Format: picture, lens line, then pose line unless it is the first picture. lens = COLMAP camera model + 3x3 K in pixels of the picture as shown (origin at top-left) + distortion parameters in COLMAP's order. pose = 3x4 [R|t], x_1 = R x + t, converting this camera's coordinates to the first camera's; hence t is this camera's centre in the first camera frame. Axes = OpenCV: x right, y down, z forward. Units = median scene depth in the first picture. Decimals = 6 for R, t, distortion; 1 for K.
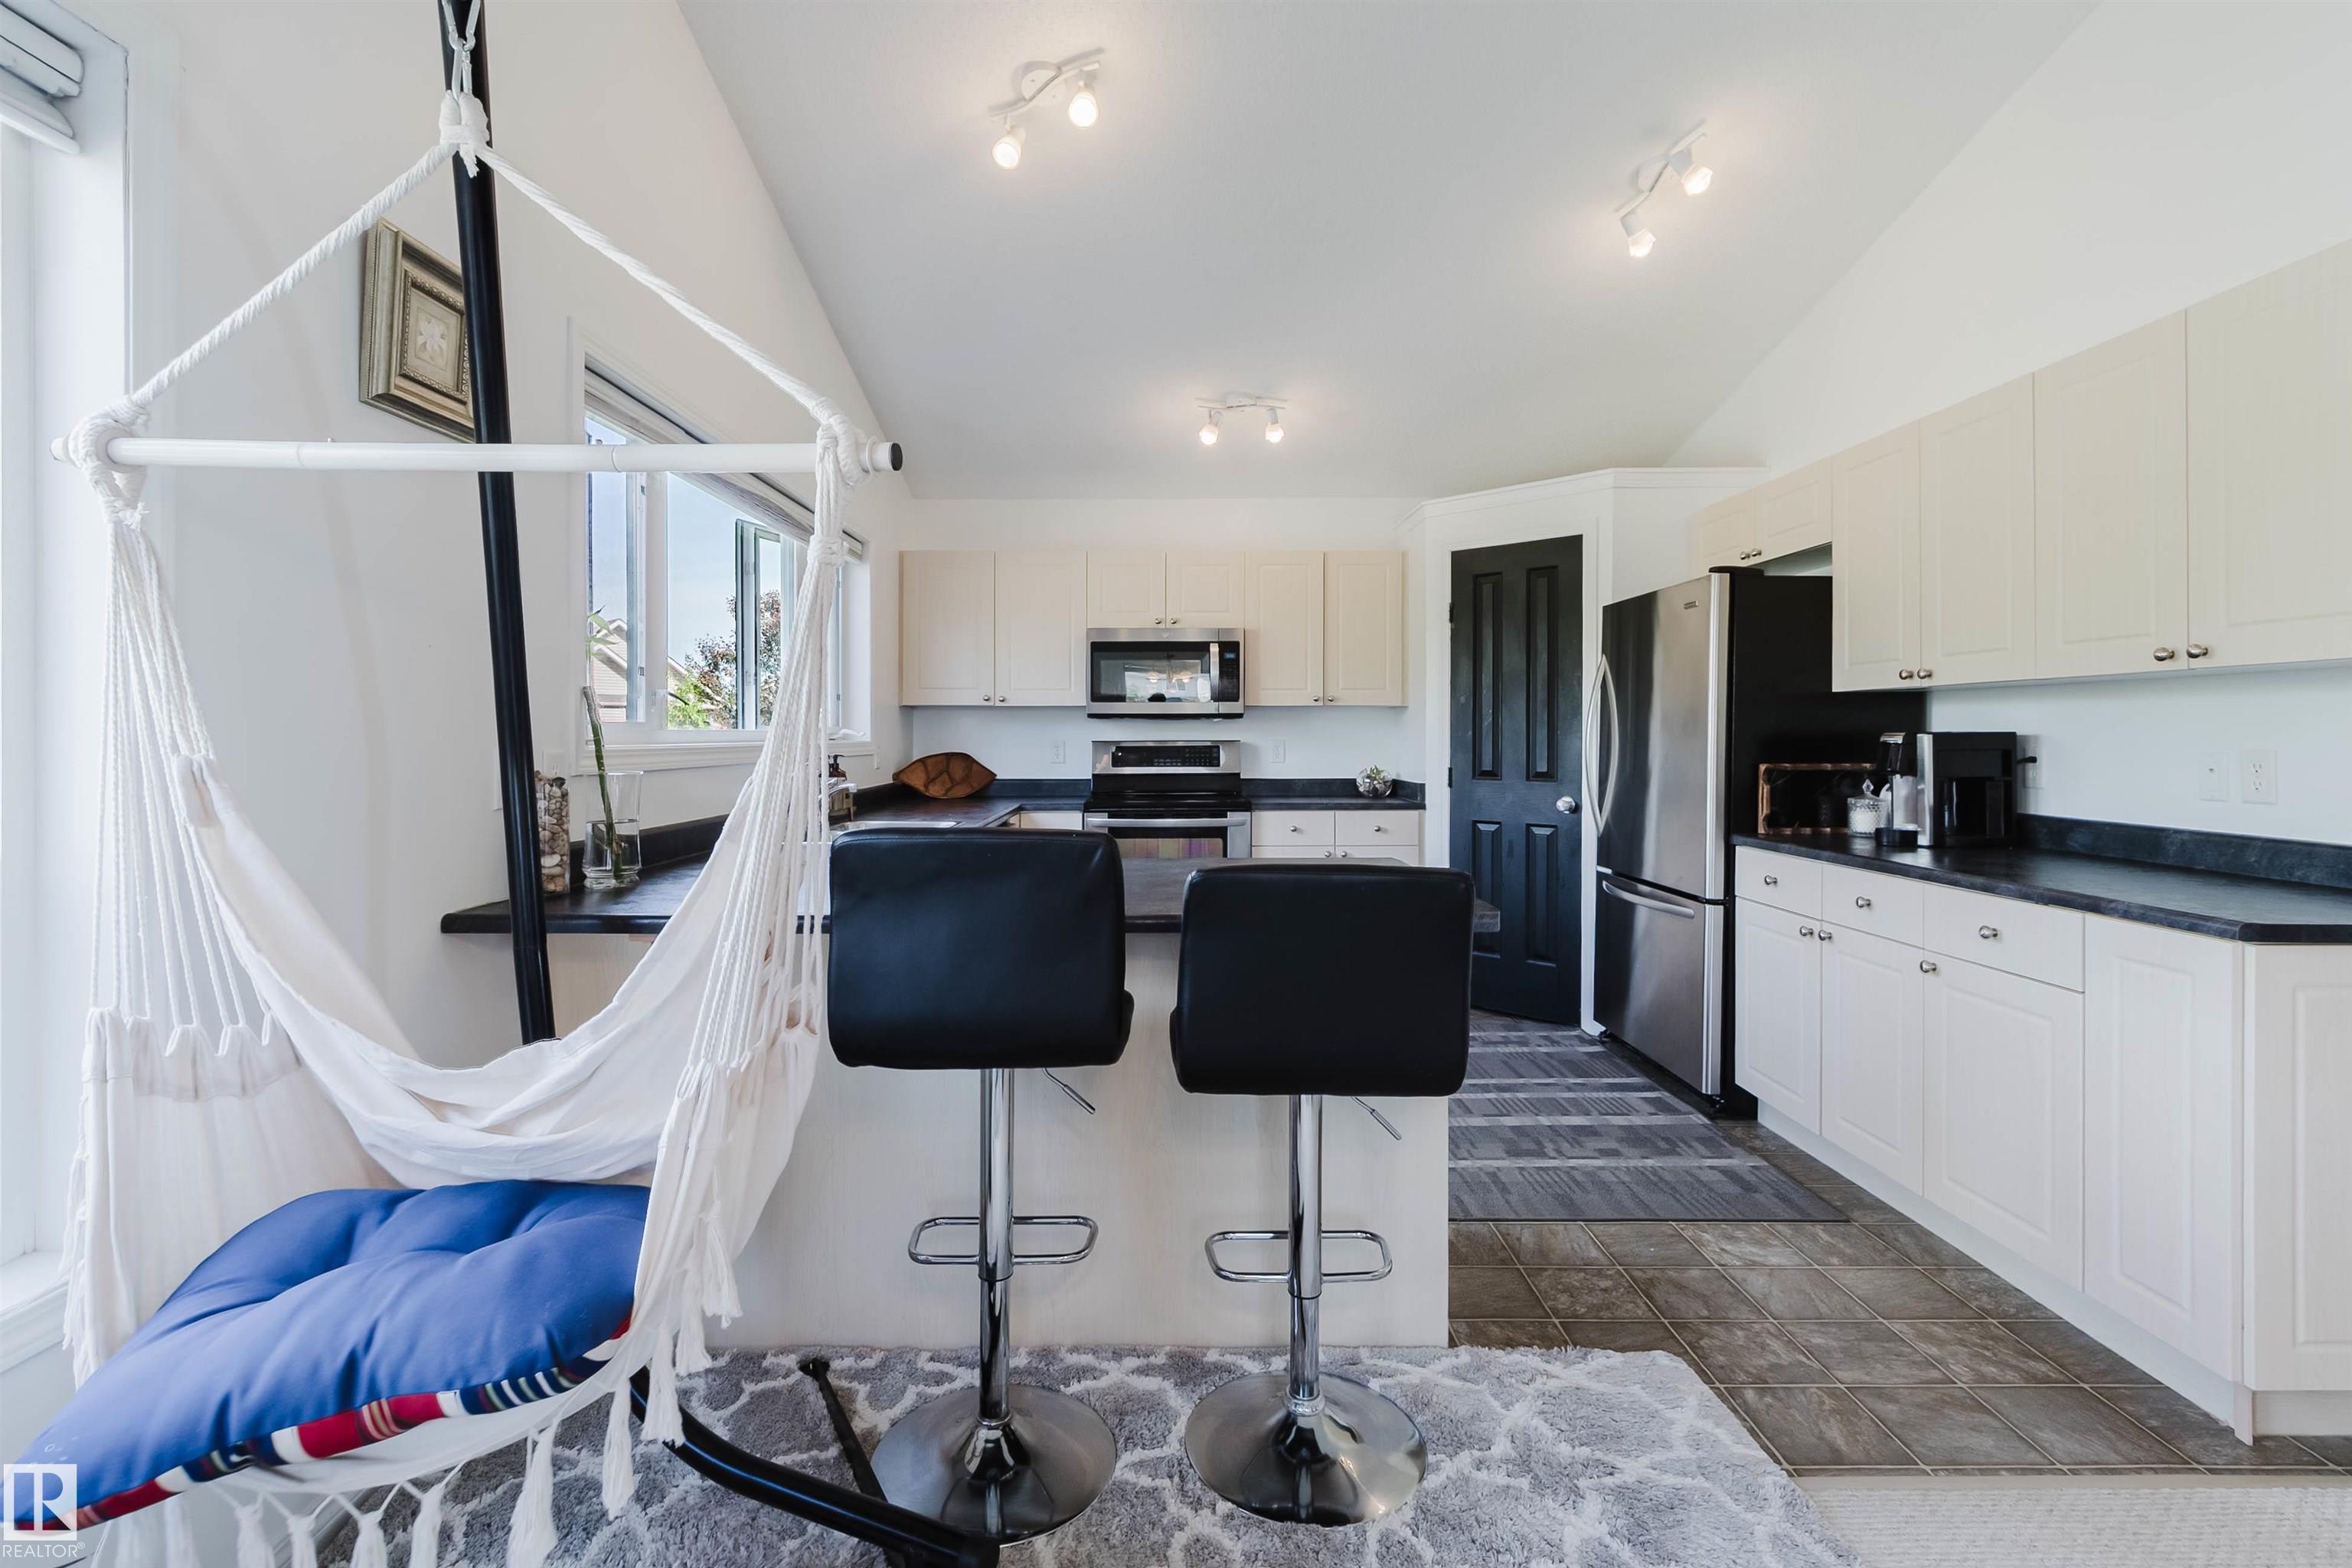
lens RADIAL K [[1063.9, 0, 1162.7], [0, 1063.9, 743.6], [0, 0, 1]] dist [0.002316, -0.000238]
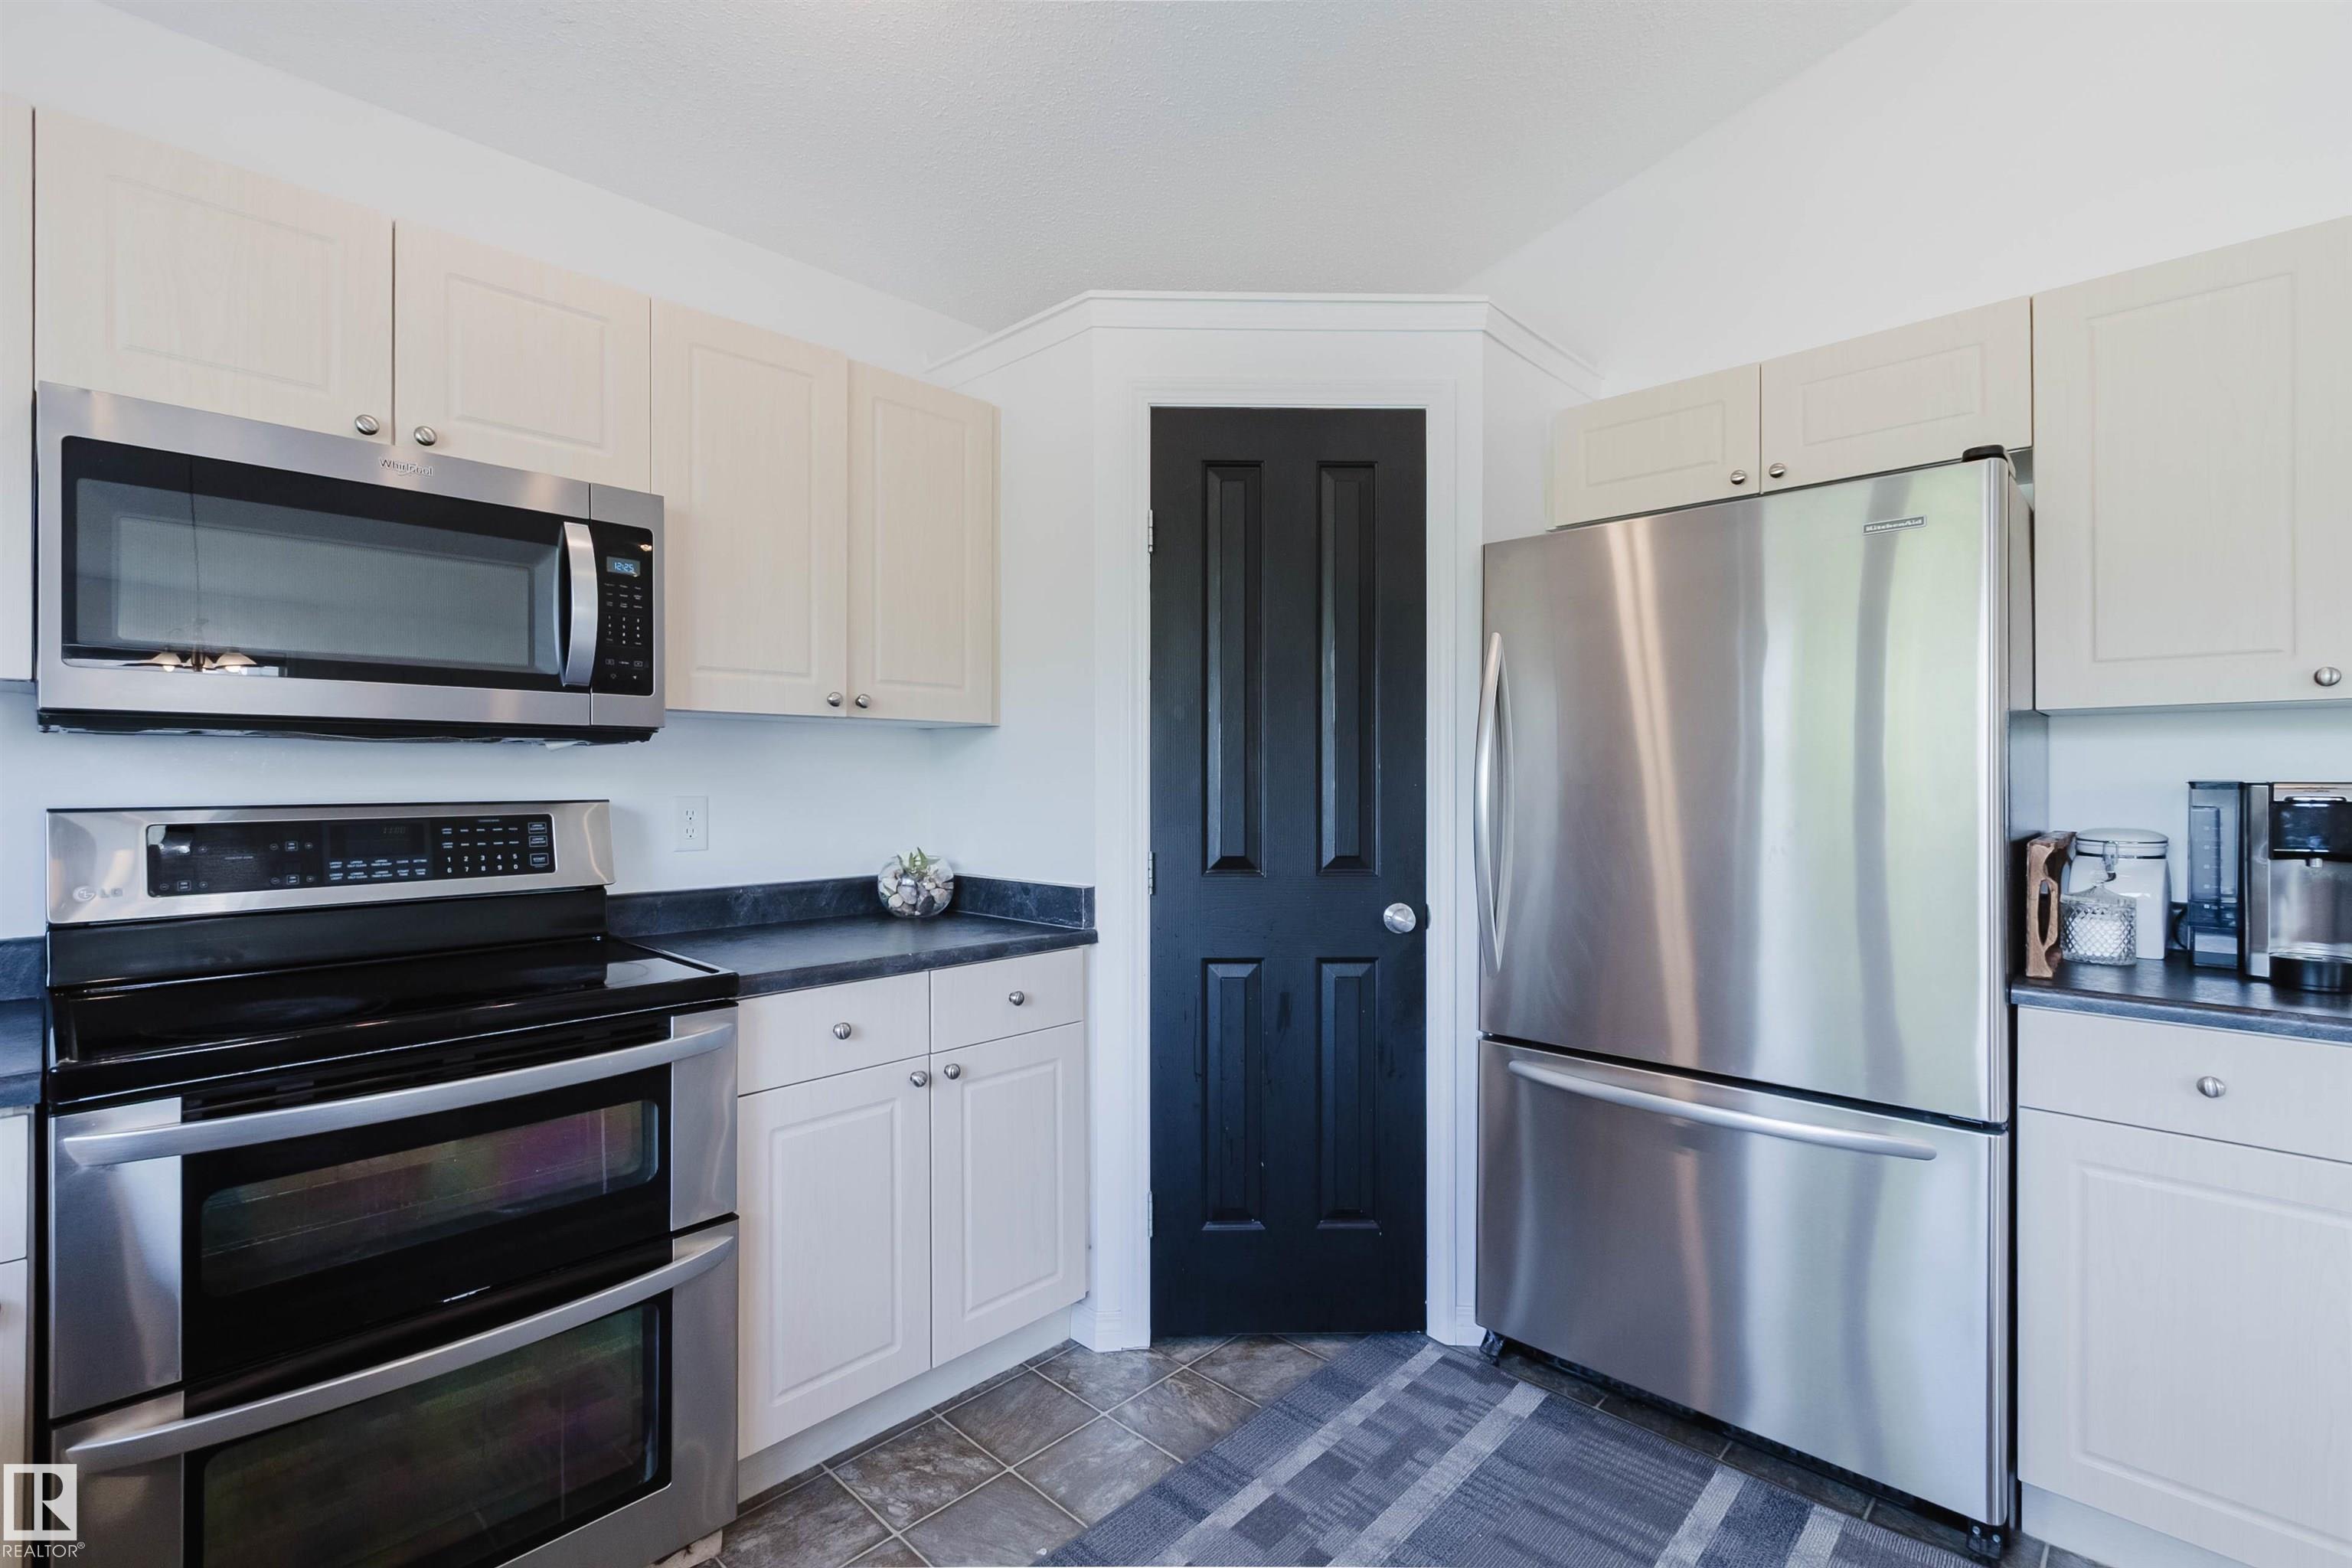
lens RADIAL K [[1063.9, 0, 1167.7], [0, 1063.9, 774.1], [0, 0, 1]] dist [0.002316, -0.000238]
pose [[0.694558, 0.004337, 0.719423, -0.068099], [0.006680, 0.999900, -0.012477, -0.006646], [-0.719405, 0.013472, 0.694460, 0.628129]]
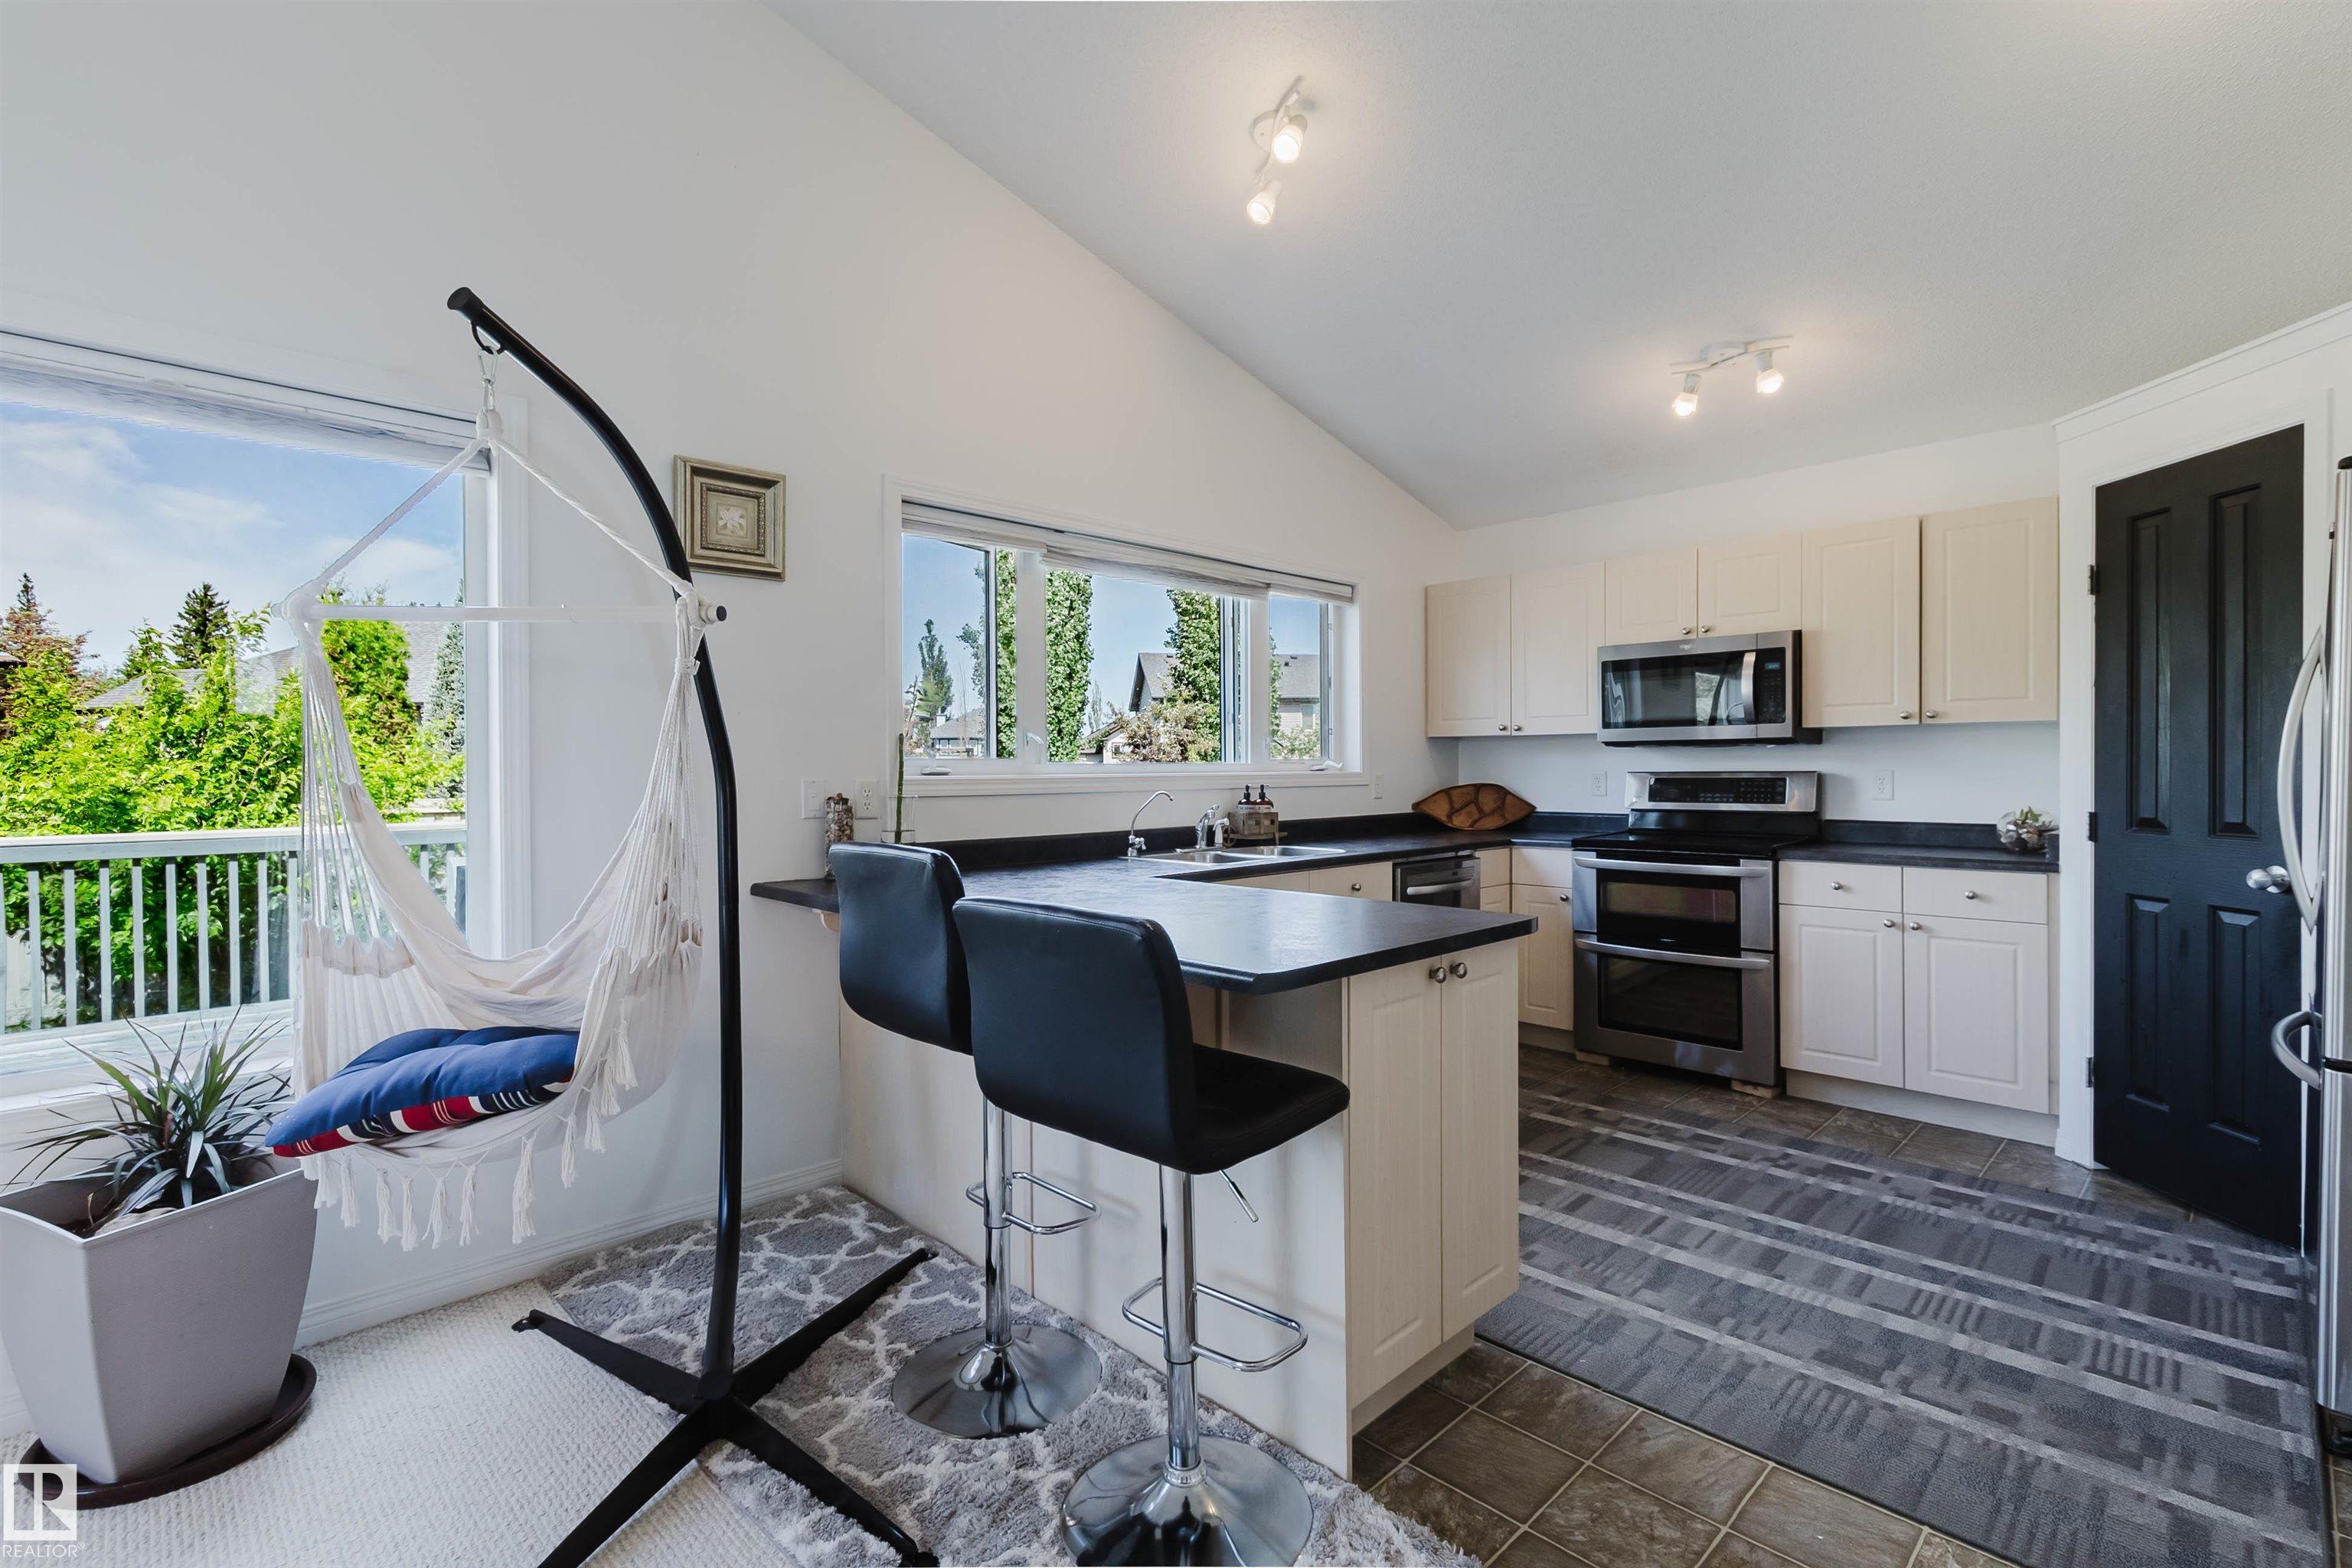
lens RADIAL K [[1063.9, 0, 1200.1], [0, 1063.9, 776.0], [0, 0, 1]] dist [0.002316, -0.000238]
pose [[0.707882, 0.003380, -0.706323, 0.329286], [-0.001936, 0.999994, 0.002845, -0.000815], [0.706328, -0.000646, 0.707884, 0.128262]]
